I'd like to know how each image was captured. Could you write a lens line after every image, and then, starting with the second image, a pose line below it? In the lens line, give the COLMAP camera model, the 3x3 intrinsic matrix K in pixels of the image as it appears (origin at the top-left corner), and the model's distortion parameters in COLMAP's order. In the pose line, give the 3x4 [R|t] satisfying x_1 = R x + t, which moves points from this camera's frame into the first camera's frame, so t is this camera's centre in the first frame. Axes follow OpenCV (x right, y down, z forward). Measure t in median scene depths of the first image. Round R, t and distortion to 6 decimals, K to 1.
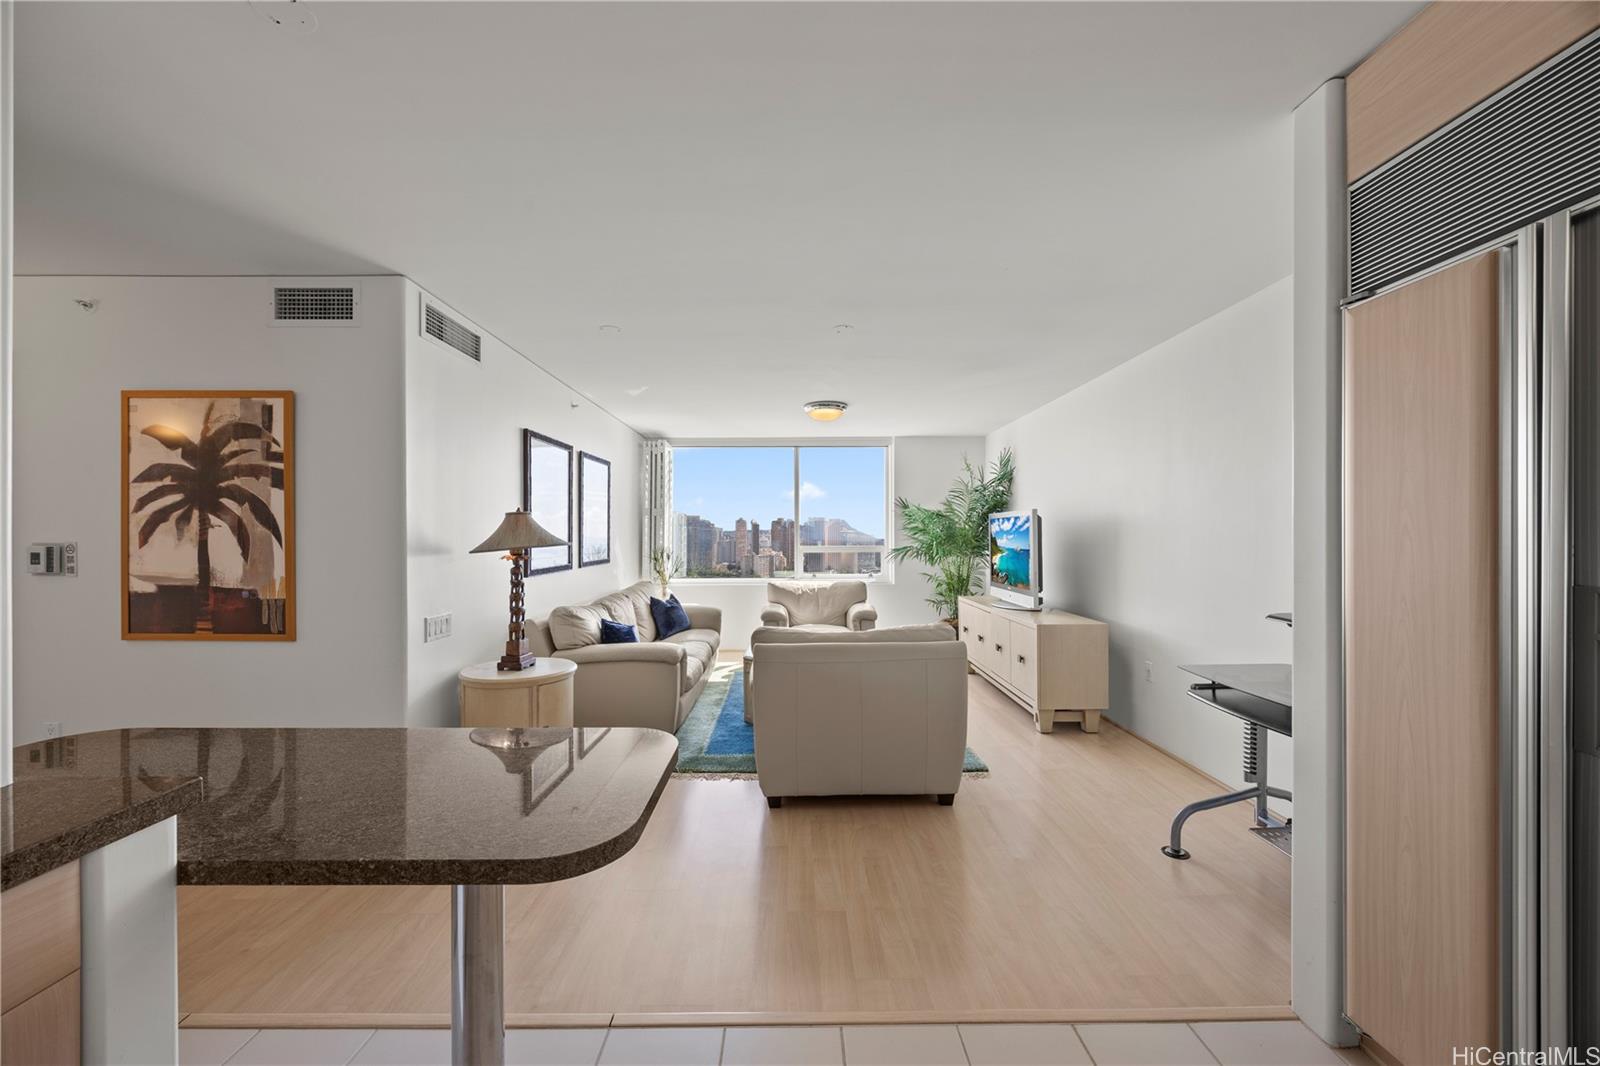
lens RADIAL K [[602.8, 0, 800.0], [0, 602.8, 533.0], [0, 0, 1]] dist [-0.000493, -0.000118]
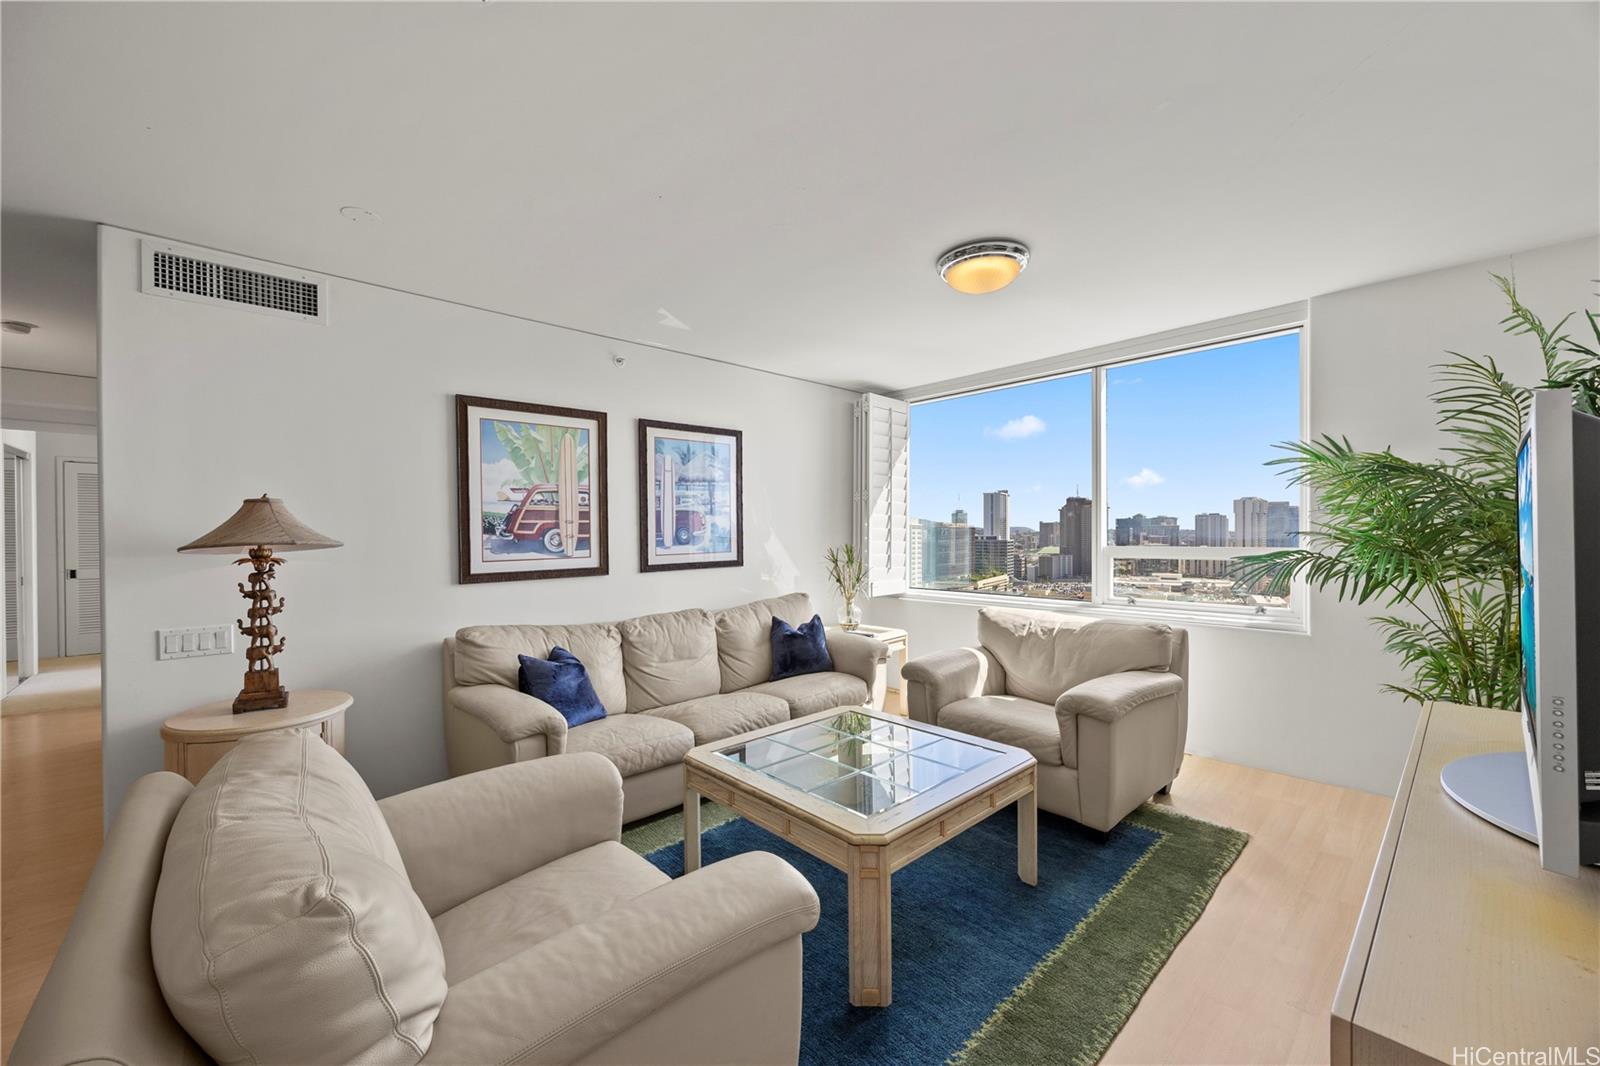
lens RADIAL K [[602.8, 0, 800.0], [0, 602.8, 533.0], [0, 0, 1]] dist [-0.000493, -0.000118]
pose [[0.671339, -0.000954, -0.741150, 0.290553], [0.009623, 0.999926, 0.007430, 0.003872], [0.741088, -0.012120, 0.671299, 0.543847]]
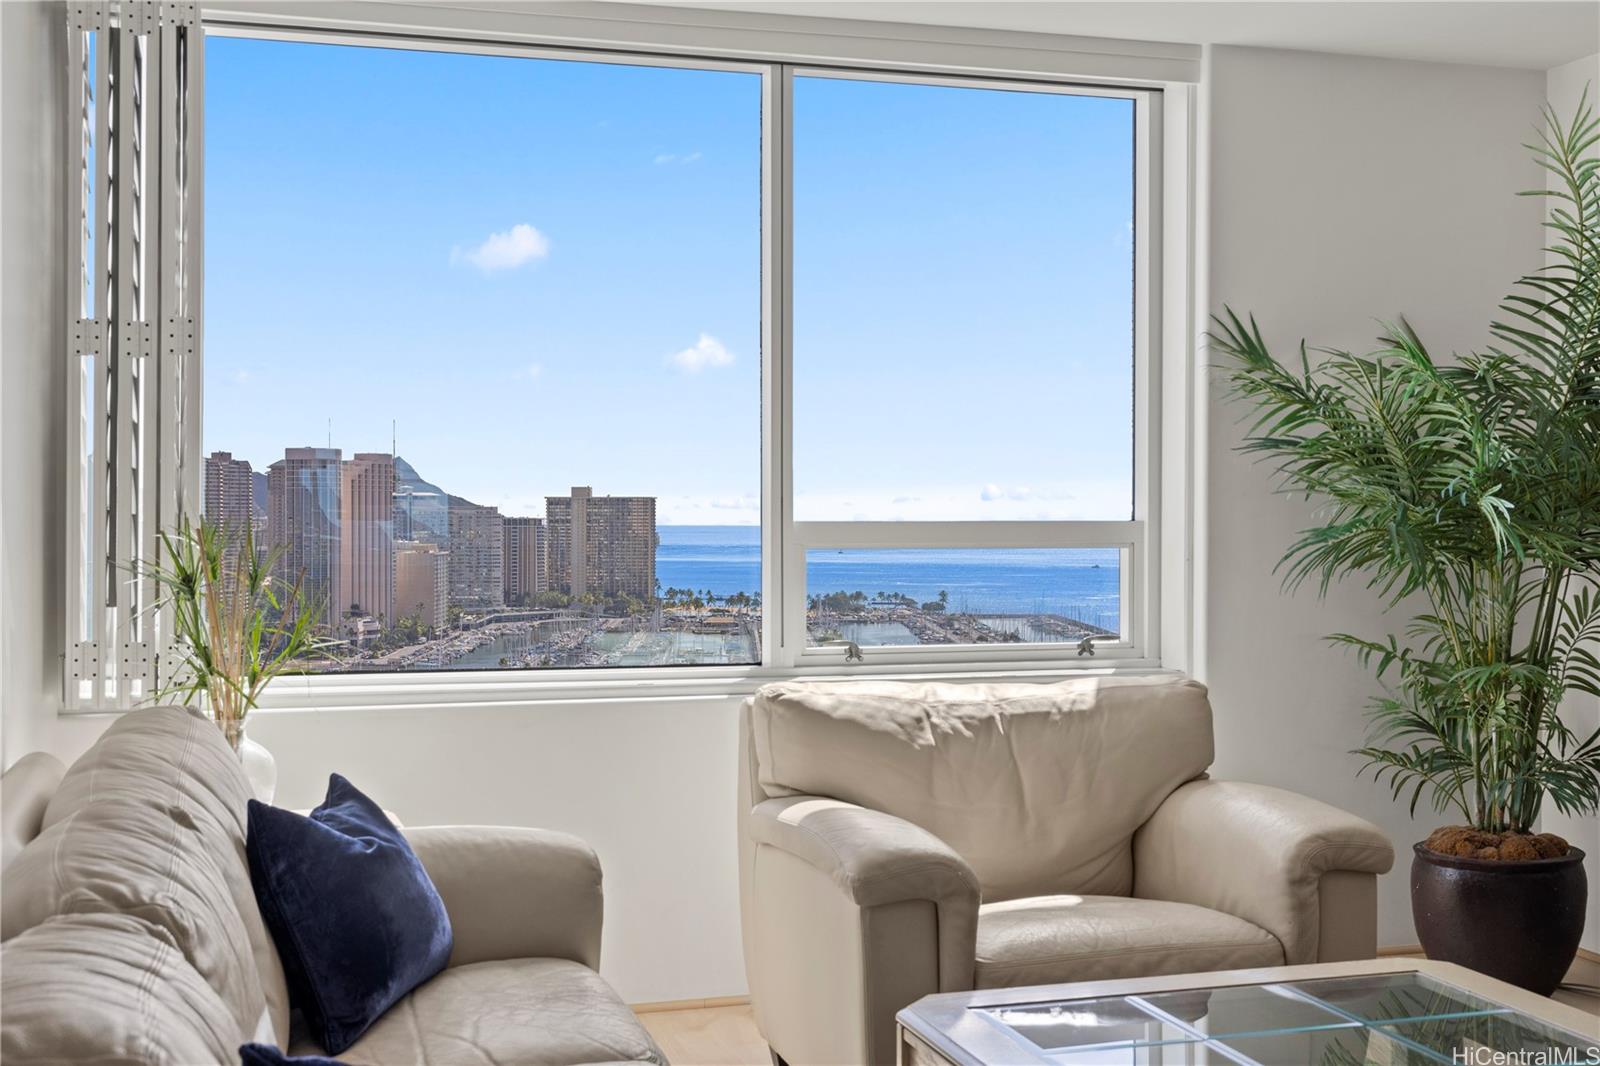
lens RADIAL K [[1929.8, 0, 800.0], [0, 1929.8, 533.0], [0, 0, 1]] dist [0.014013, 0.006964]
pose [[0.961533, 0.003714, 0.274663, -0.245752], [-0.008372, 0.999840, 0.015789, 0.019951], [-0.274560, -0.017481, 0.961411, 0.417671]]
